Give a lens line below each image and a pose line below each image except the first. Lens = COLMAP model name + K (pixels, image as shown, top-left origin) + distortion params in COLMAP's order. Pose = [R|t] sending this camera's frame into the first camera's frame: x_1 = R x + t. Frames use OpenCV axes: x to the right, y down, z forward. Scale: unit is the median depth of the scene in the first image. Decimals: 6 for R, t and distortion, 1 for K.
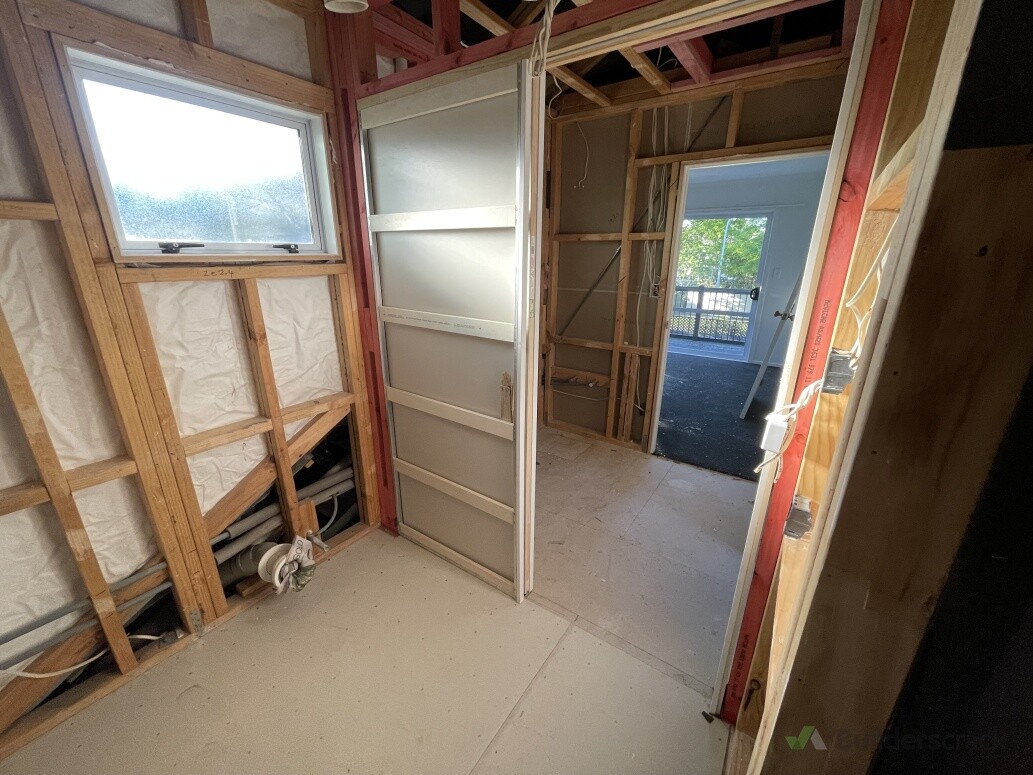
lens RADIAL K [[411.8, 0, 523.8], [0, 411.8, 386.5], [0, 0, 1]] dist [-0.000818, -0.000859]
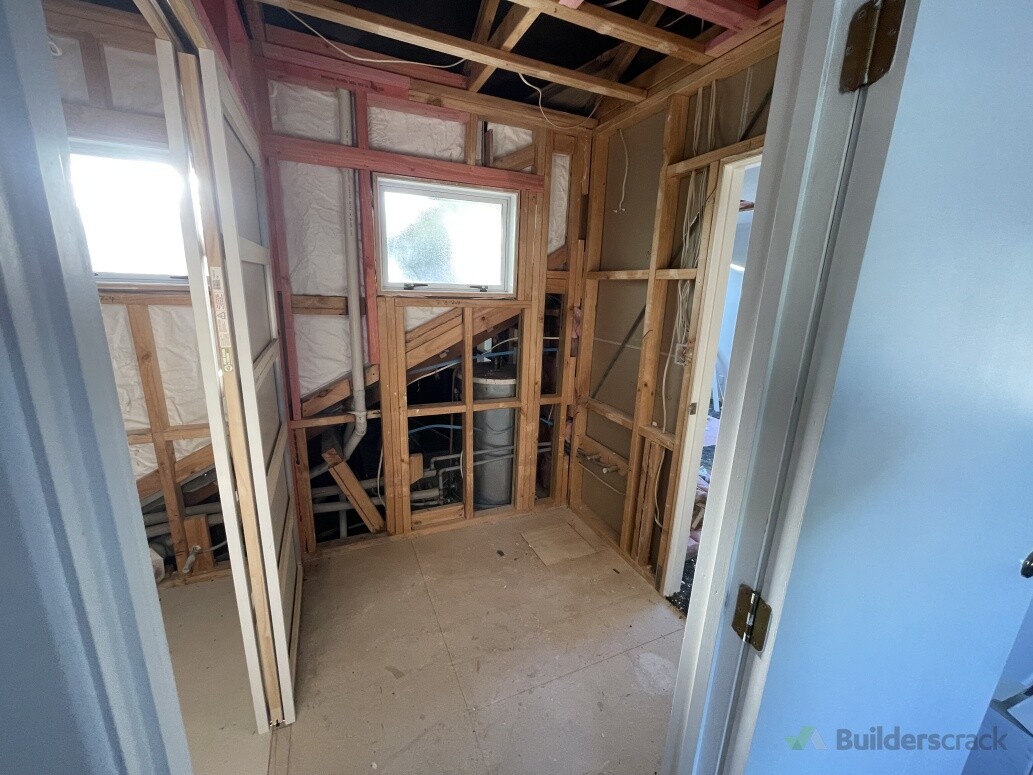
lens RADIAL K [[411.8, 0, 513.4], [0, 411.8, 390.4], [0, 0, 1]] dist [-0.000818, -0.000859]
pose [[0.852251, 0.144505, -0.502779, 0.424213], [-0.188368, 0.981392, -0.037234, -0.098517], [0.488043, 0.126441, 0.863613, 0.301052]]
